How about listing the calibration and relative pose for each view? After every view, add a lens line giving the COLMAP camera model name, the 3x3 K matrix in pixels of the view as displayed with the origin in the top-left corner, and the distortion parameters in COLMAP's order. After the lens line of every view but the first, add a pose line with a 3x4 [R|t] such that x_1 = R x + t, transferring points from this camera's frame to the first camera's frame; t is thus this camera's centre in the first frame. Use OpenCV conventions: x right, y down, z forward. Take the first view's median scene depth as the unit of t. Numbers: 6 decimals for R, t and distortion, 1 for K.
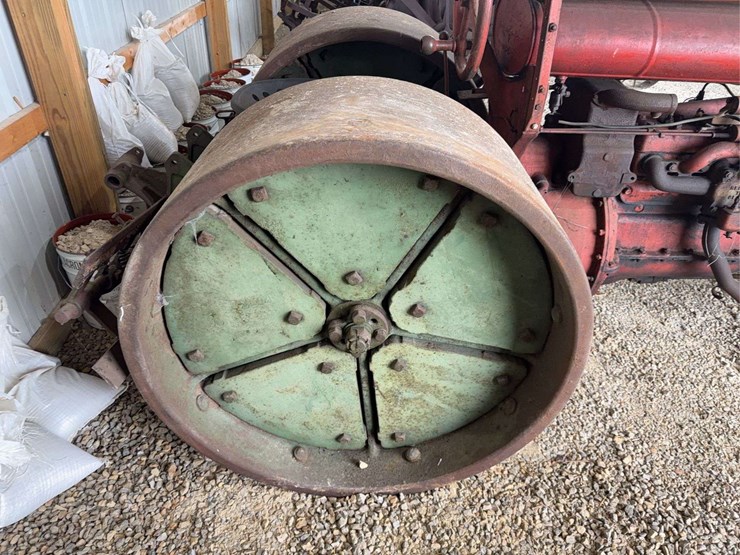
lens RADIAL K [[522.0, 0, 373.5], [0, 522.0, 280.9], [0, 0, 1]] dist [0.091978, -0.124421]
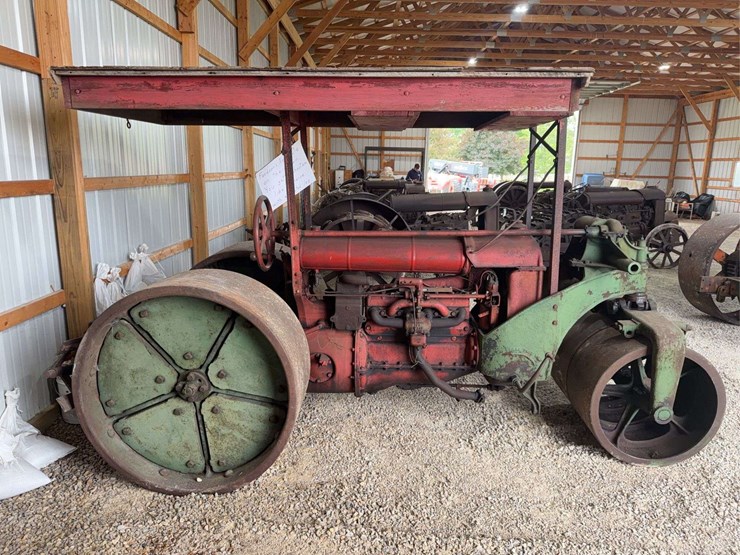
lens RADIAL K [[527.3, 0, 370.0], [0, 527.3, 277.5], [0, 0, 1]] dist [0.053412, -0.071066]
pose [[0.999193, -0.013254, -0.037908, 0.632623], [-0.002704, 0.919622, -0.392794, 0.440209], [0.040068, 0.392580, 0.918845, -0.849267]]
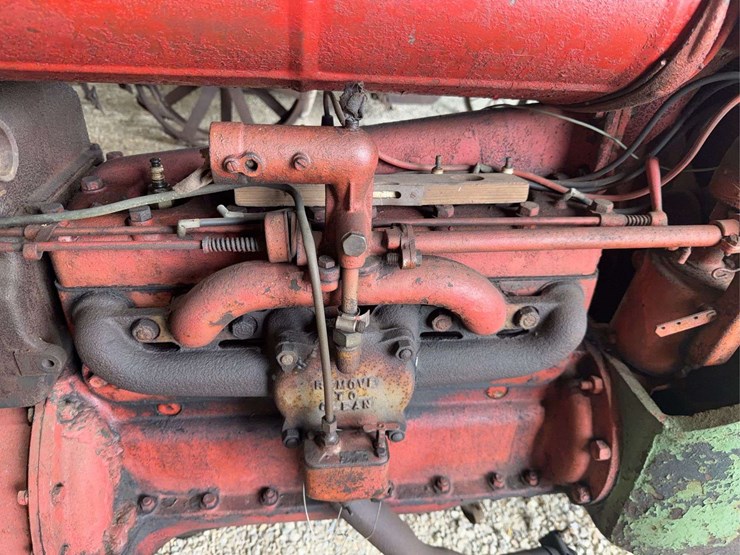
lens RADIAL K [[527.3, 0, 370.0], [0, 527.3, 277.5], [0, 0, 1]] dist [0.053412, -0.071066]
pose [[0.994268, -0.037219, 0.100229, 0.718734], [0.044785, 0.996228, -0.074319, -0.231401], [-0.097084, 0.078382, 0.992185, 0.688976]]
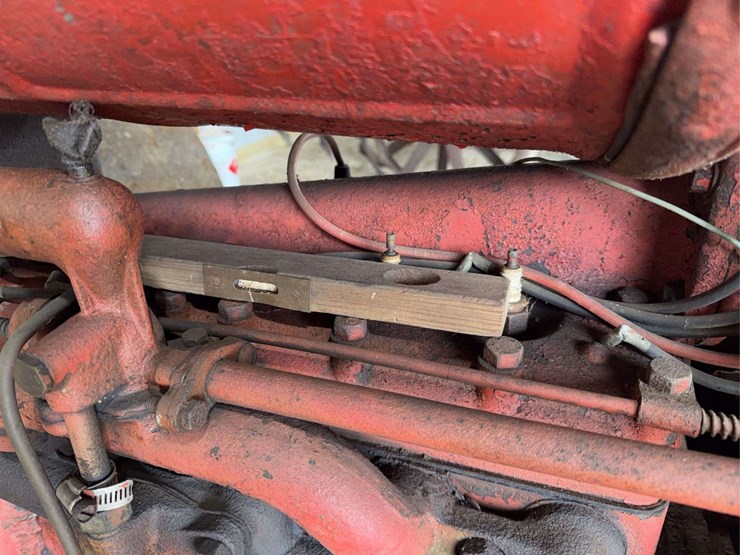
lens RADIAL K [[528.5, 0, 370.0], [0, 528.5, 277.5], [0, 0, 1]] dist [-0.006268, -0.003820]
pose [[0.935996, 0.107304, -0.335256, 0.888390], [-0.162343, 0.976659, -0.140646, -0.295294], [0.312339, 0.186070, 0.931570, 0.847144]]
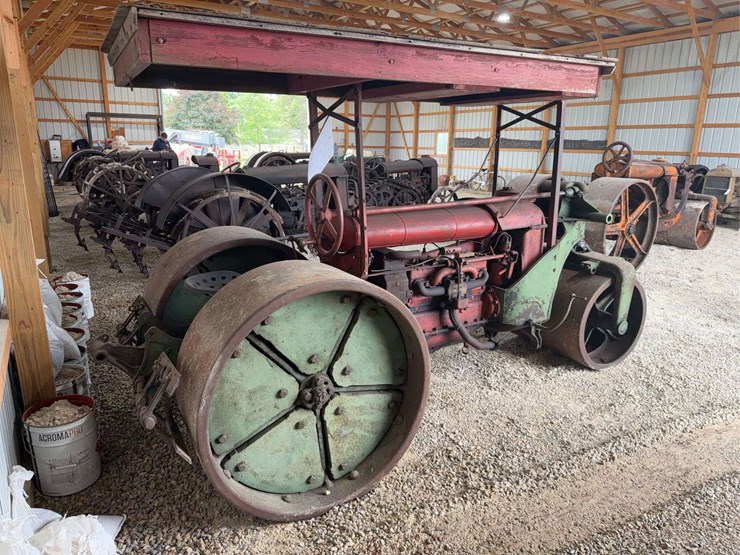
lens RADIAL K [[525.3, 0, 376.6], [0, 525.3, 275.8], [0, 0, 1]] dist [0.119075, -0.189894]
pose [[0.864785, -0.148735, 0.479608, -0.572993], [0.302979, 0.916228, -0.262165, 0.230865], [-0.400437, 0.372027, 0.837404, -0.620604]]
